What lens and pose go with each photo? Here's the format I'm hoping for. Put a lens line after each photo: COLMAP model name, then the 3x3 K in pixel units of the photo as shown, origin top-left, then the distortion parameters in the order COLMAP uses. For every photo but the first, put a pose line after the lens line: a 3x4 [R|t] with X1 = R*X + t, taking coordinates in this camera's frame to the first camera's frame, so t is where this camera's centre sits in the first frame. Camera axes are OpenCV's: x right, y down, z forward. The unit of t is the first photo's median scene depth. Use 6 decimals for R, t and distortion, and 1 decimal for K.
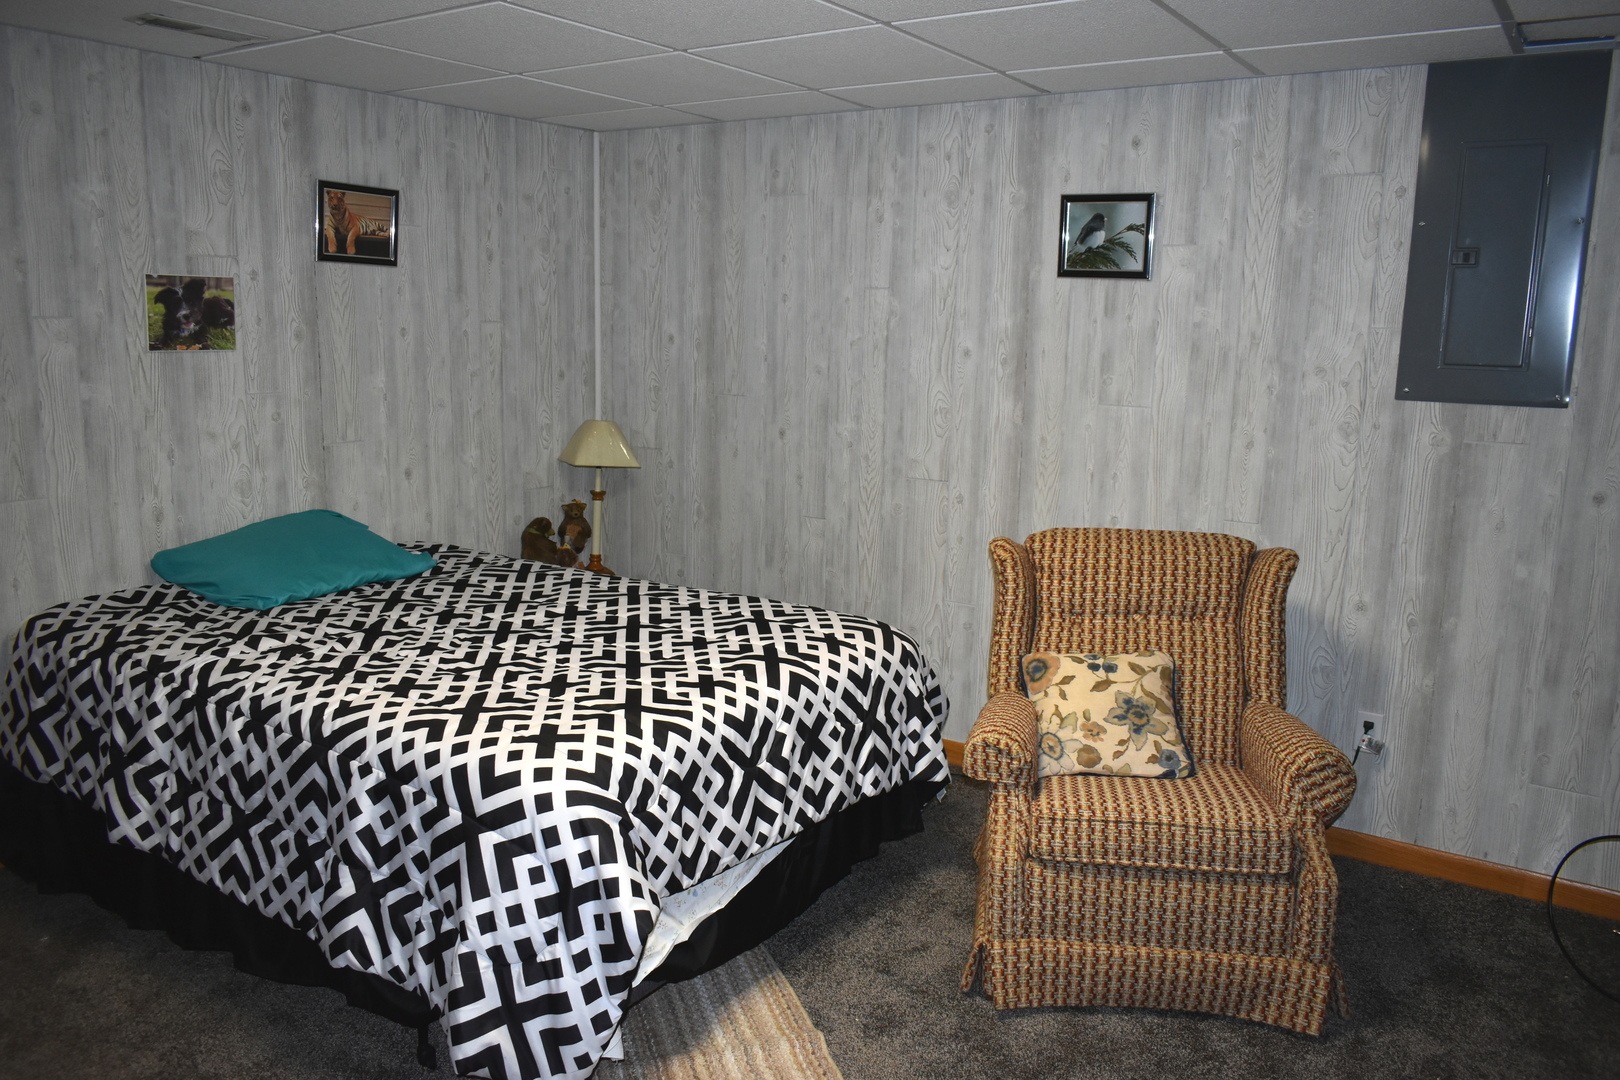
lens RADIAL K [[1233.5, 0, 817.9], [0, 1233.5, 545.5], [0, 0, 1]] dist [-0.024583, 0.014873]
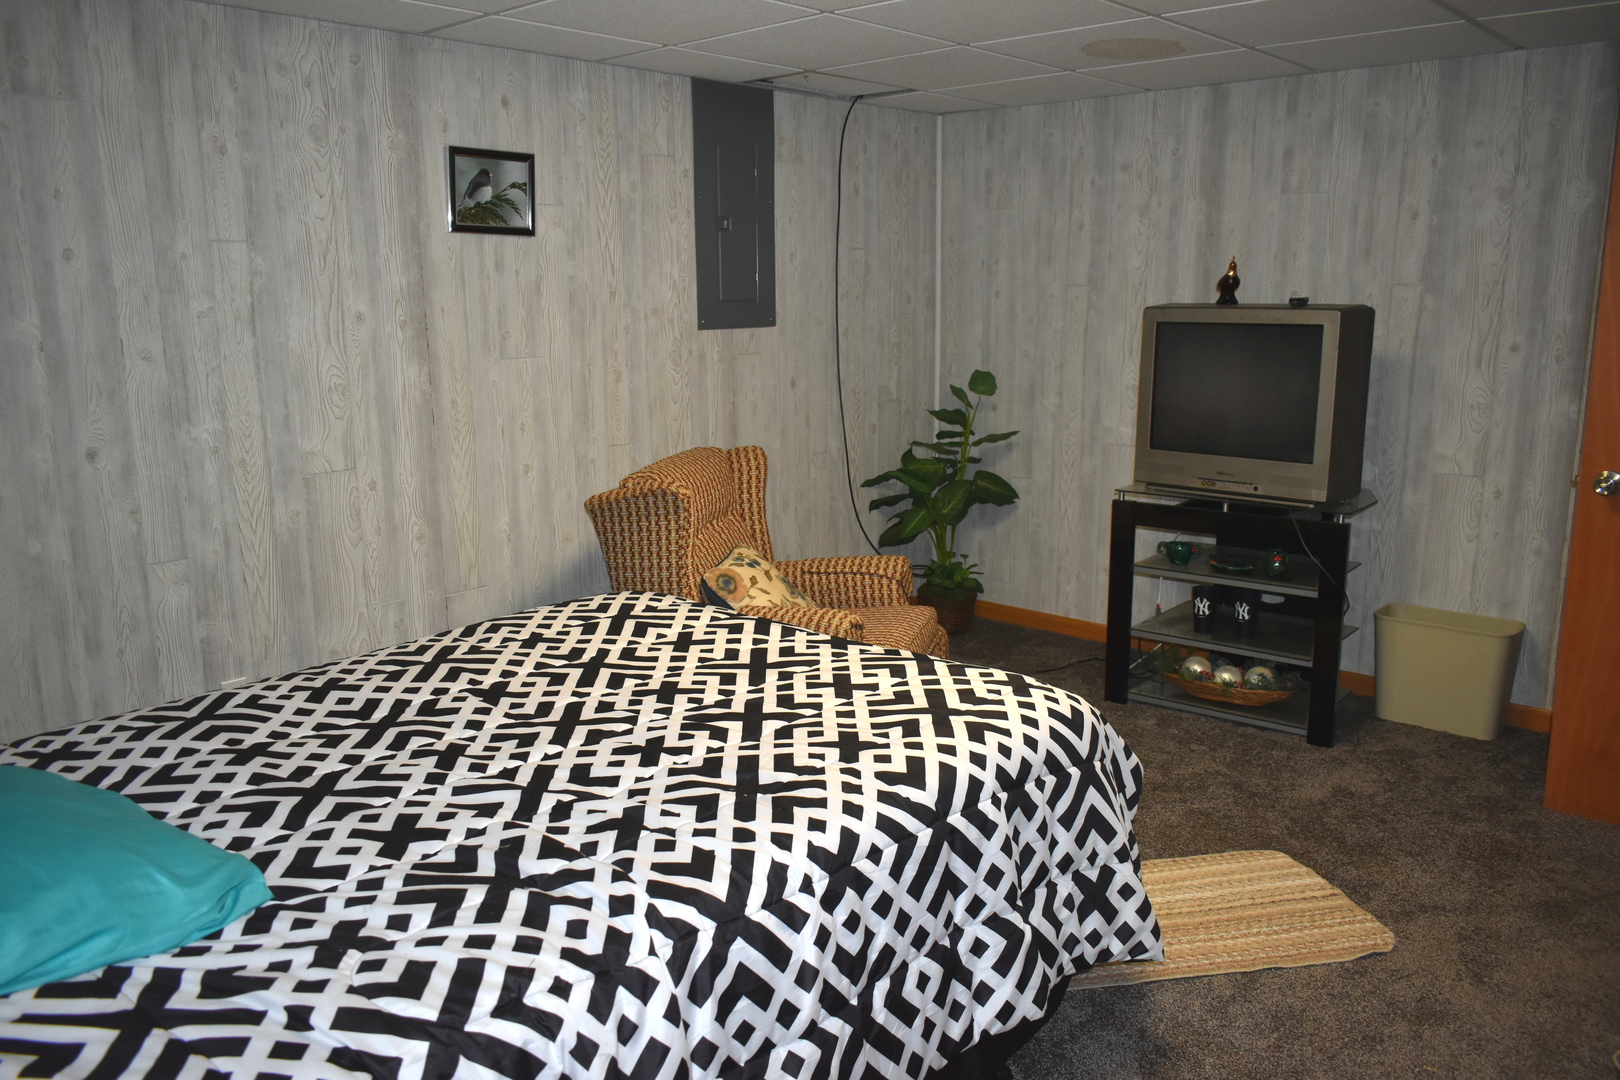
lens RADIAL K [[1233.5, 0, 817.5], [0, 1233.5, 533.1], [0, 0, 1]] dist [-0.024583, 0.014873]
pose [[0.135912, -0.227451, 0.964258, -0.713535], [0.180509, 0.962683, 0.201637, -0.127926], [-0.974138, 0.146652, 0.171898, 0.565764]]
